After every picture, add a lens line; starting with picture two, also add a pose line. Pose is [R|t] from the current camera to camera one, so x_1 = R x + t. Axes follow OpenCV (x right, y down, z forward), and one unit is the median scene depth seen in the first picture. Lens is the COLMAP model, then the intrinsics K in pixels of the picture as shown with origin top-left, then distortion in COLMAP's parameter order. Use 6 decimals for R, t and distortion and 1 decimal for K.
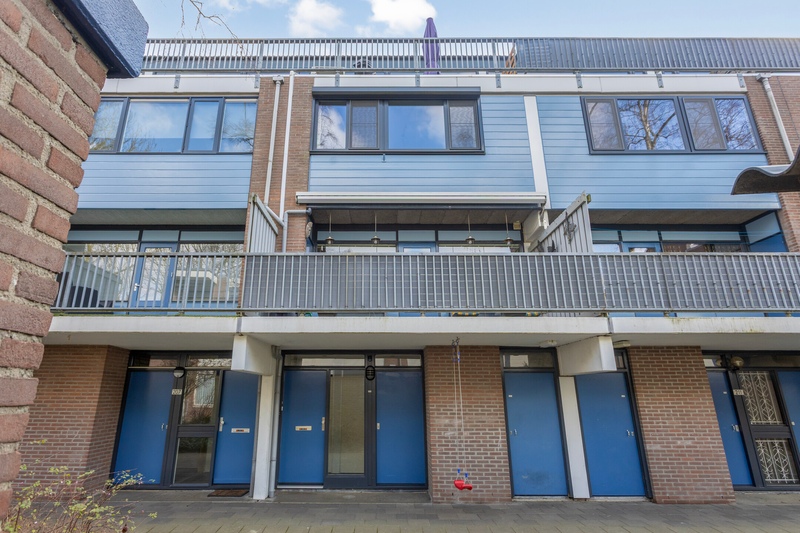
lens RADIAL K [[413.9, 0, 369.4], [0, 413.9, 271.8], [0, 0, 1]] dist [-0.001512, 0.000840]
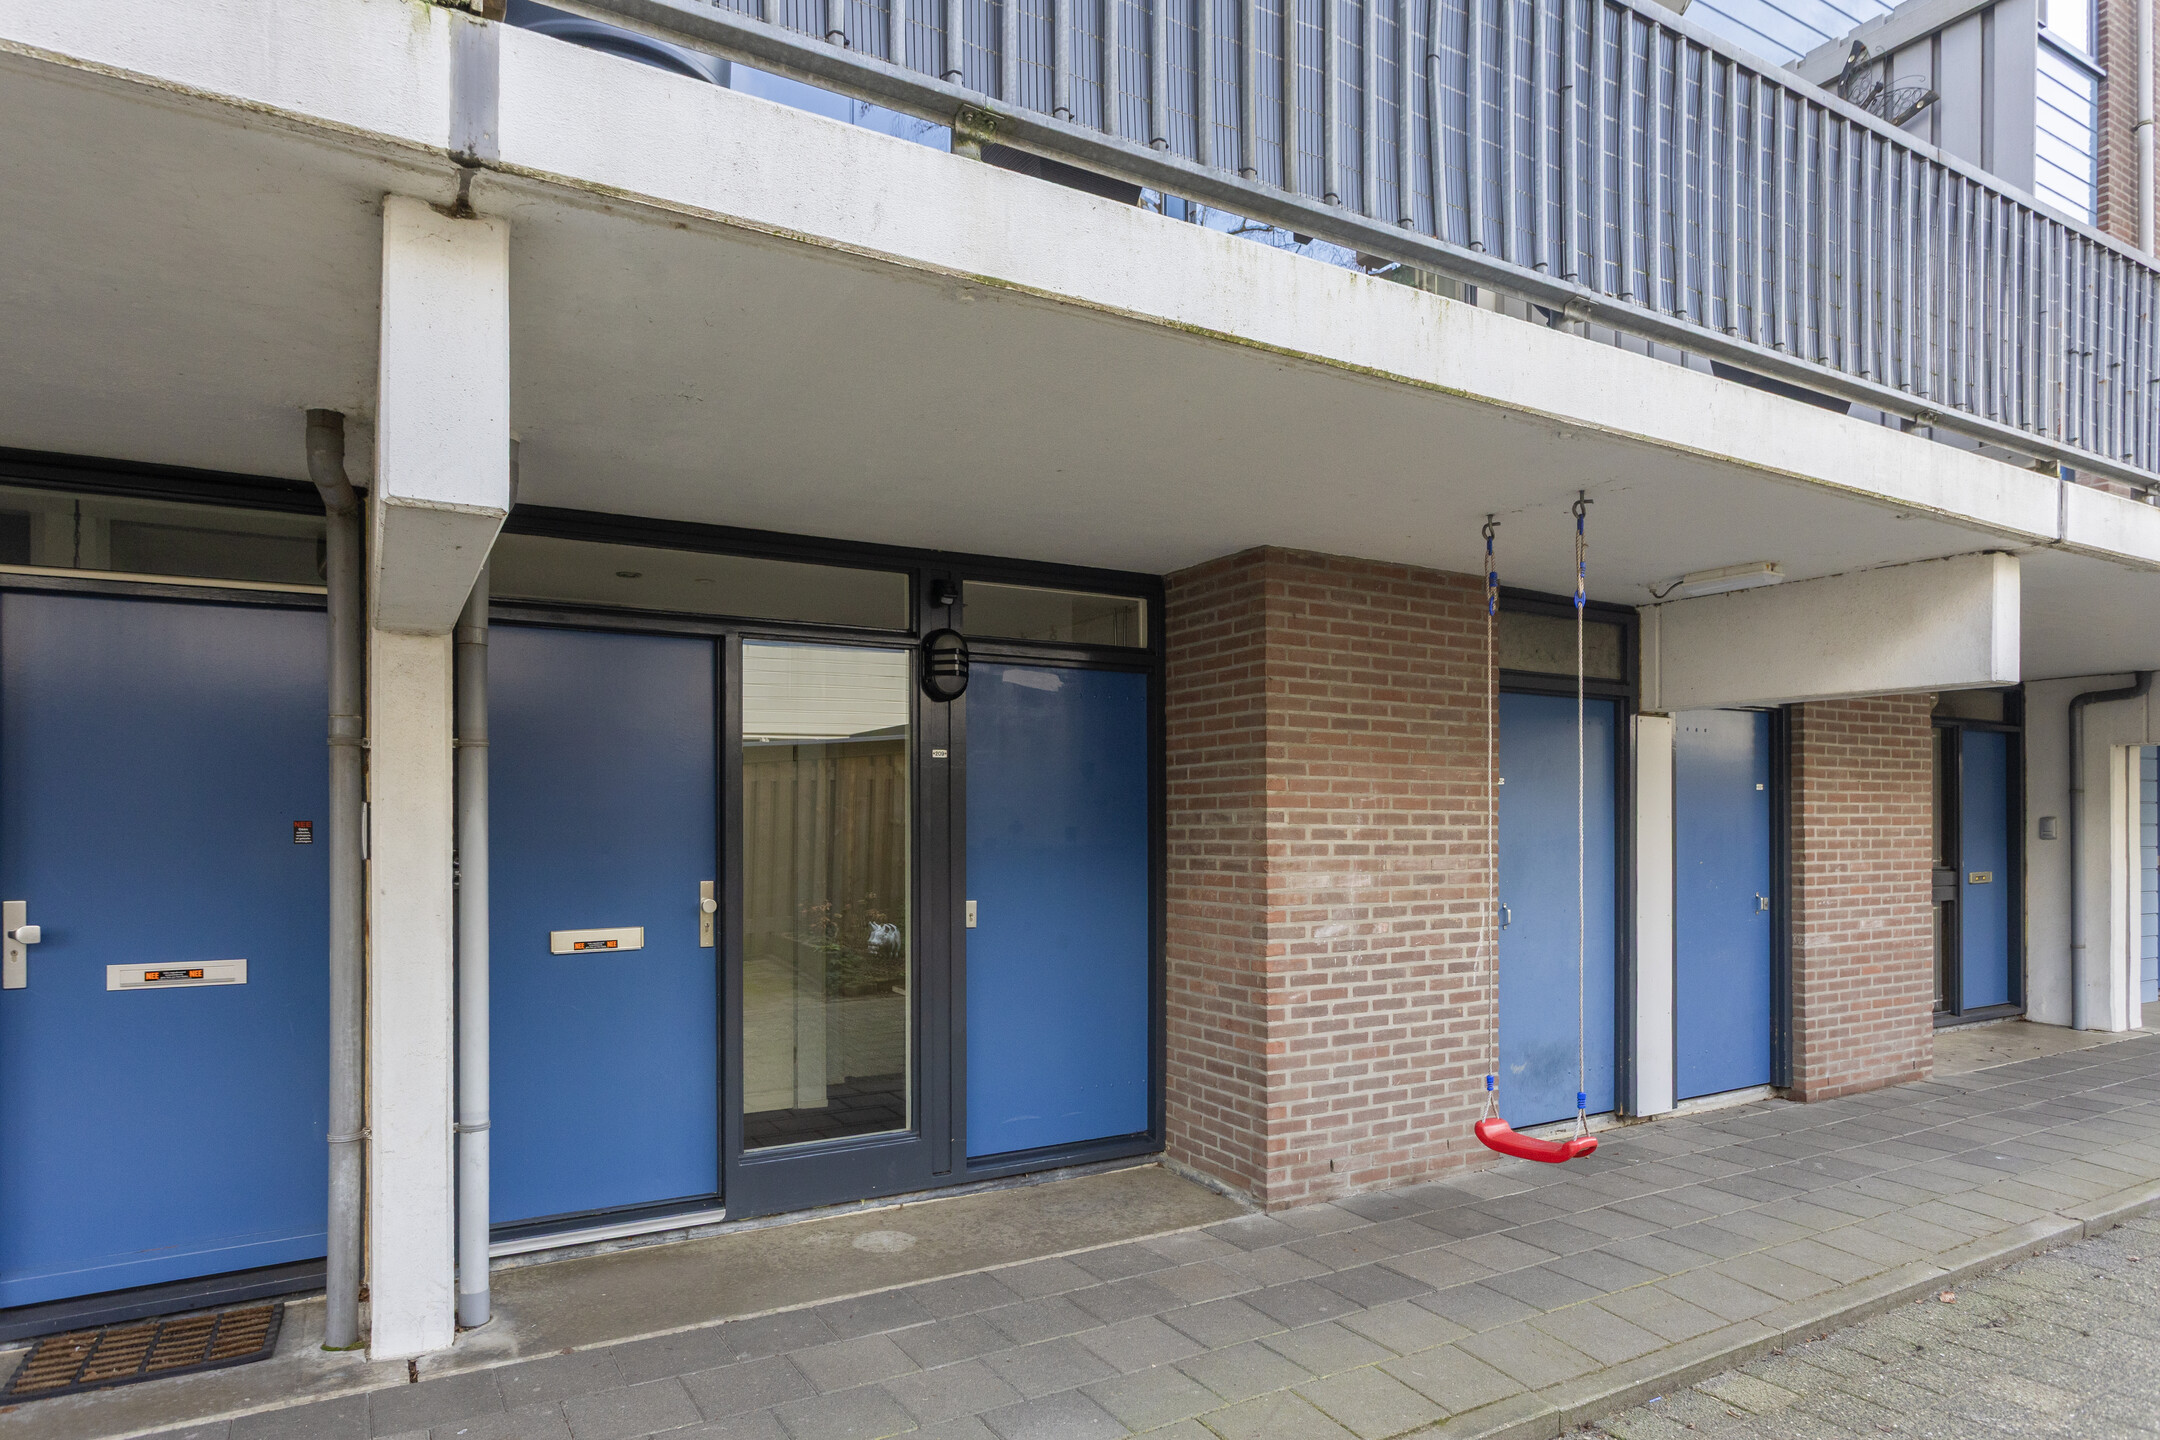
lens RADIAL K [[1272.2, 0, 1080.4], [0, 1272.2, 814.4], [0, 0, 1]] dist [0.000536, 0.000877]
pose [[0.854873, 0.000392, 0.518836, -0.299367], [-0.149449, 0.957802, 0.245519, 0.173832], [-0.496846, -0.287427, 0.818858, 0.504033]]
